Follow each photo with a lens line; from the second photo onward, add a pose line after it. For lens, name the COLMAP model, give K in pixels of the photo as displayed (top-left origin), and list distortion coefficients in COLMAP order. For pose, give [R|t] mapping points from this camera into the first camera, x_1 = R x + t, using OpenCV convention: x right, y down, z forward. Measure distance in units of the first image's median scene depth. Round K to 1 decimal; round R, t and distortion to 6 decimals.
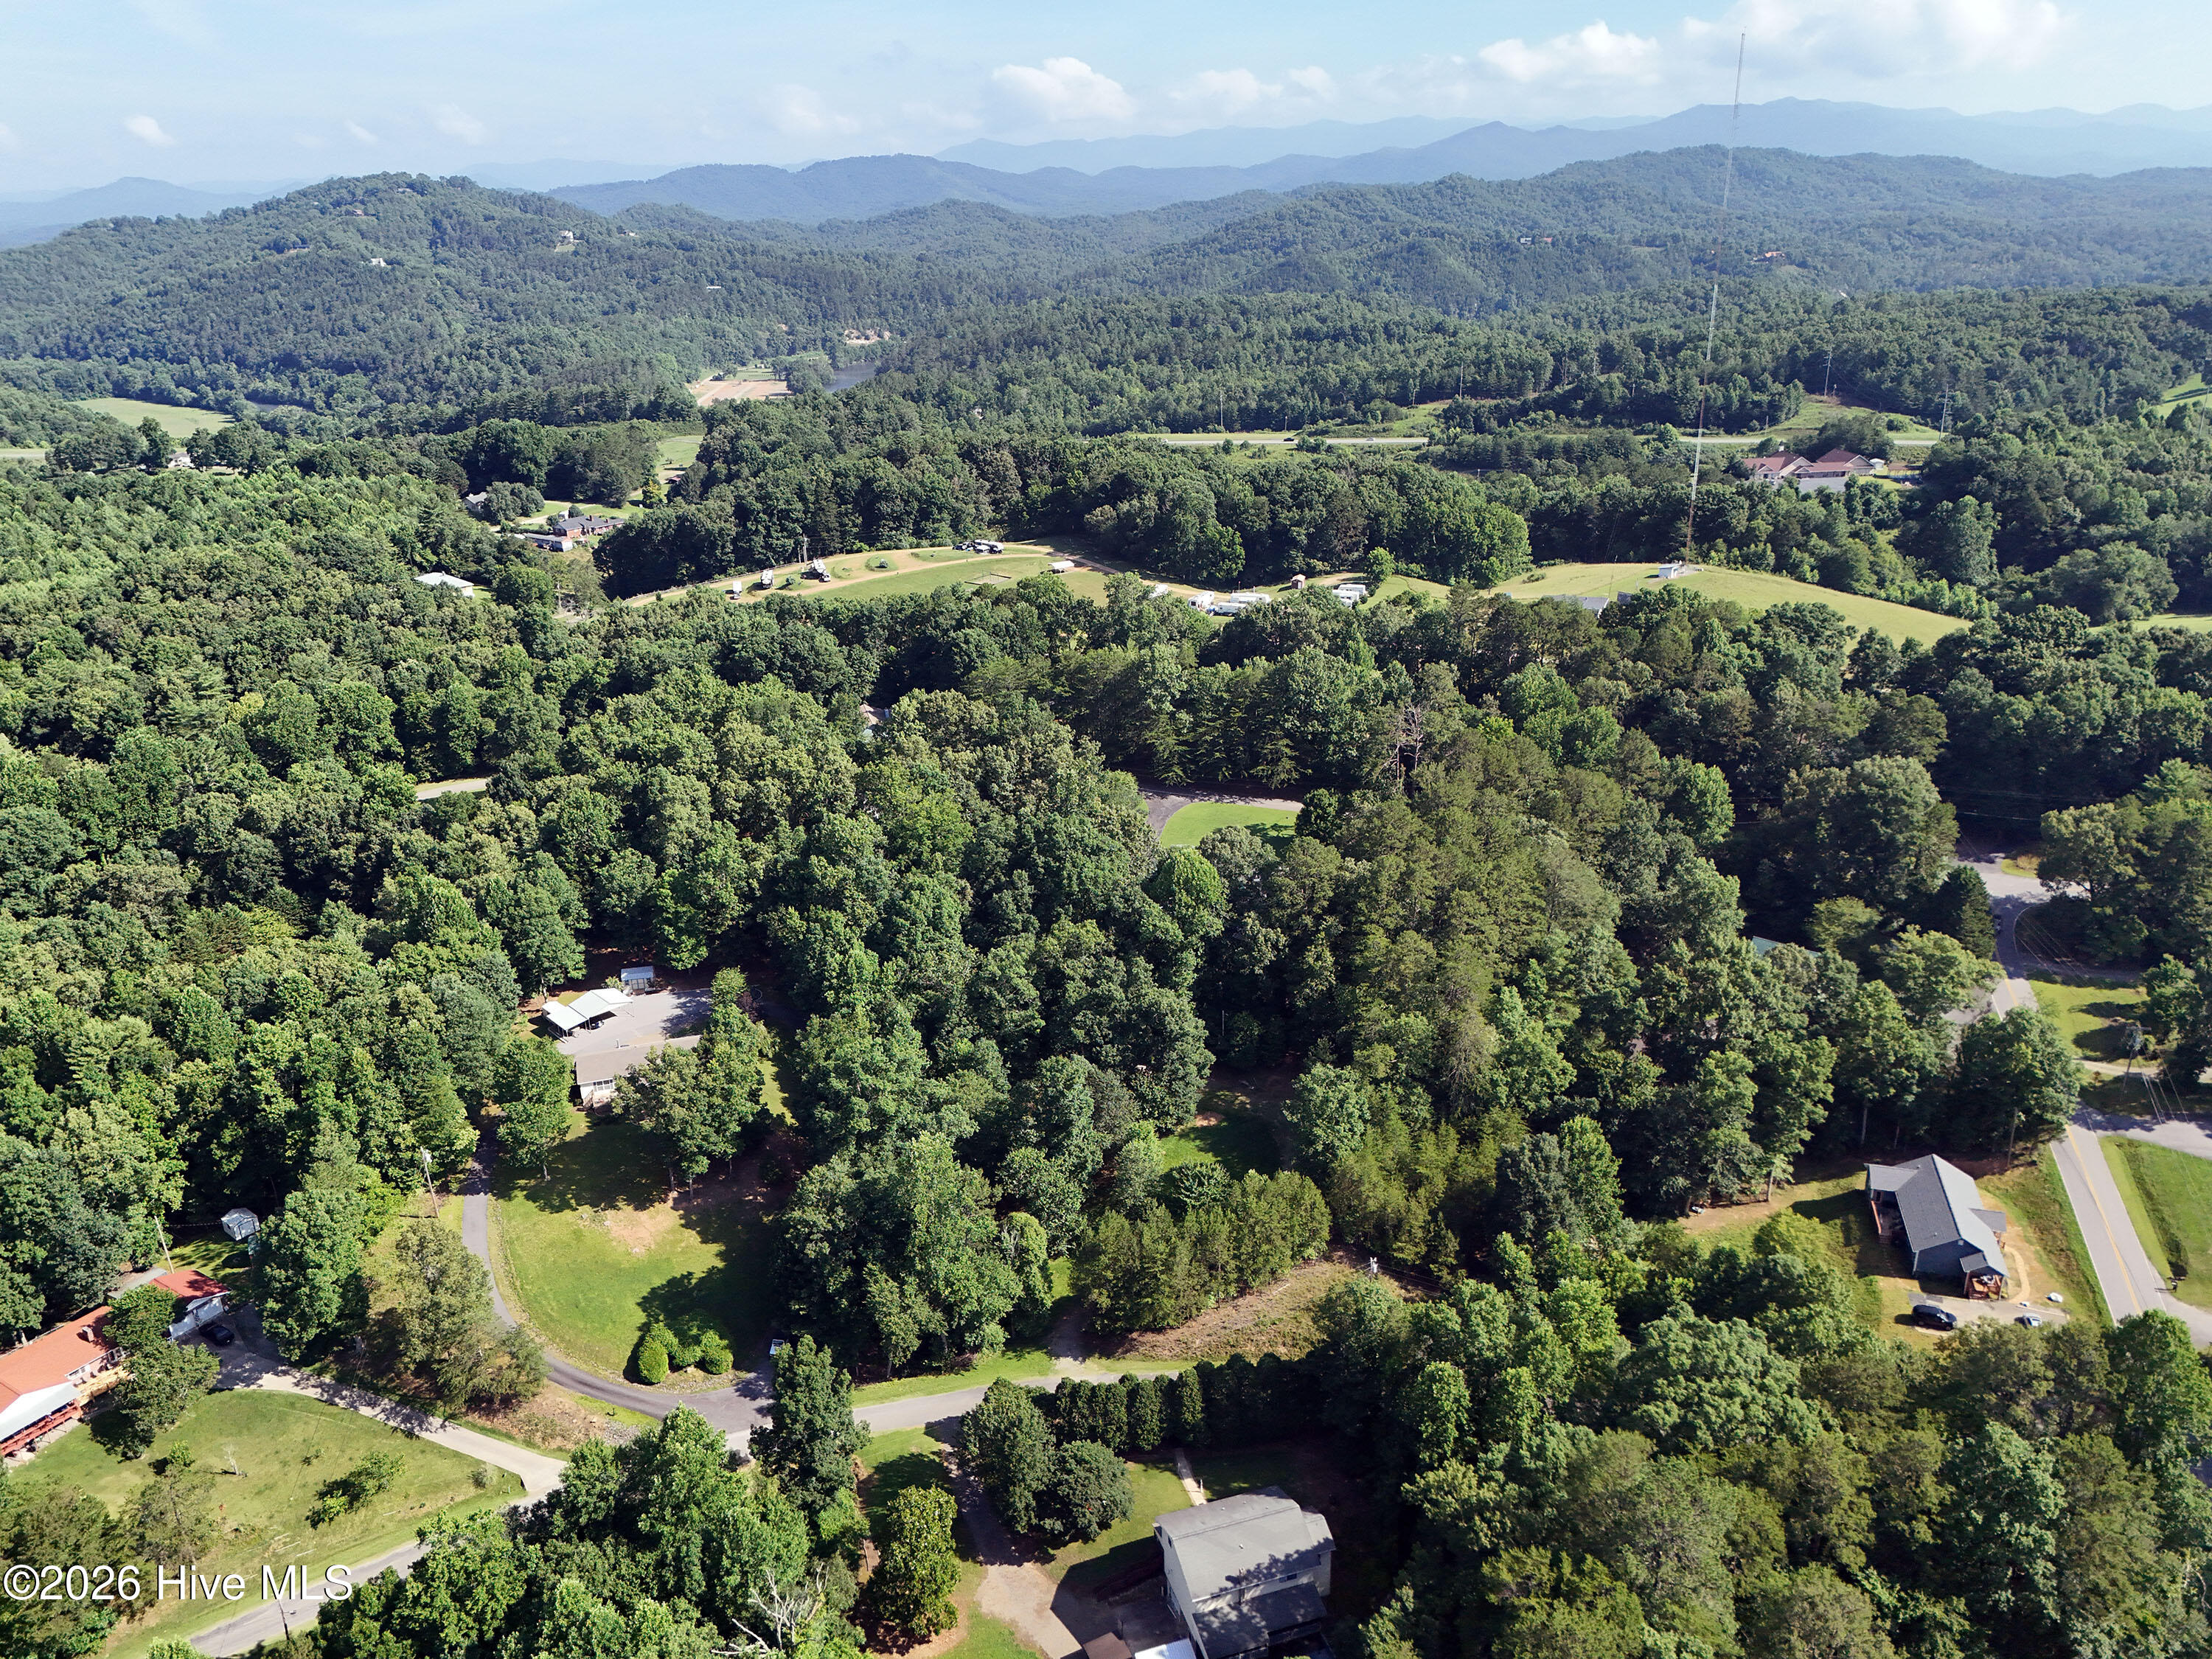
lens RADIAL K [[1707.4, 0, 1169.3], [0, 1707.4, 825.7], [0, 0, 1]] dist [0.072446, -0.083277]
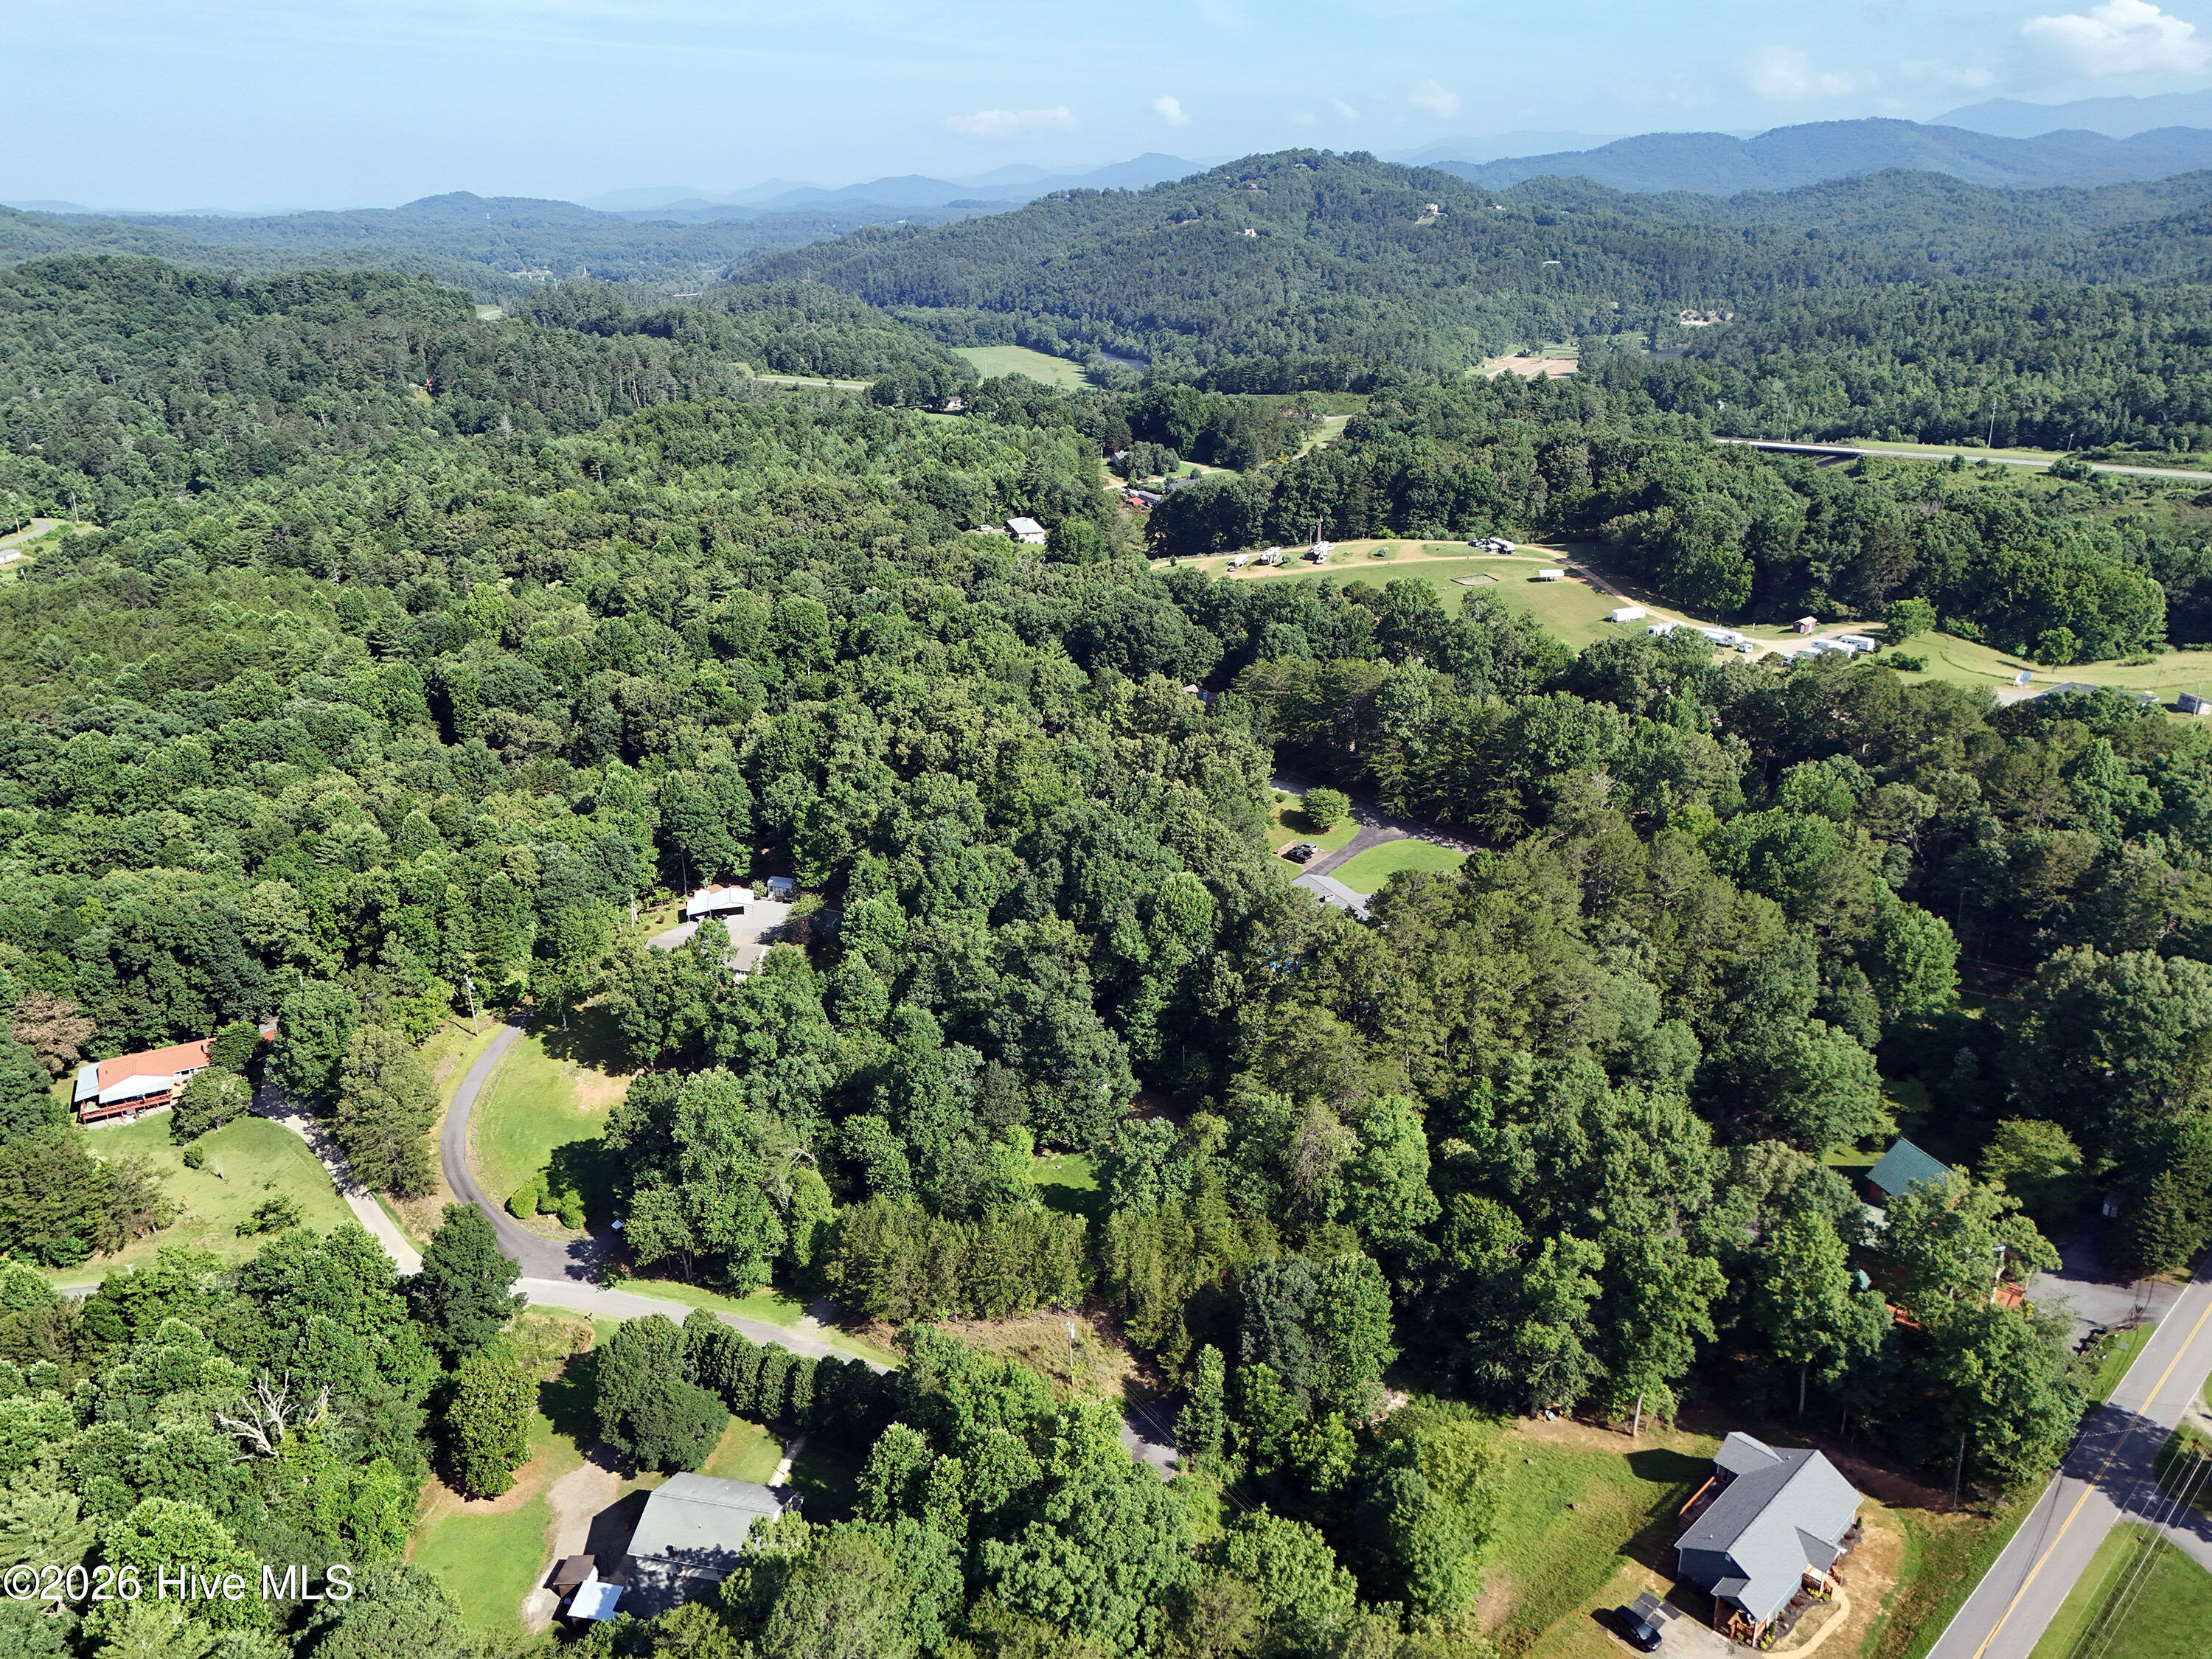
lens RADIAL K [[1720.2, 0, 1106.0], [0, 1720.2, 829.5], [0, 0, 1]] dist [0.079013, -0.085948]
pose [[0.847368, 0.193301, -0.494573, 0.208943], [-0.186172, 0.980416, 0.064216, -0.029779], [0.497300, 0.037661, 0.866761, 0.065652]]
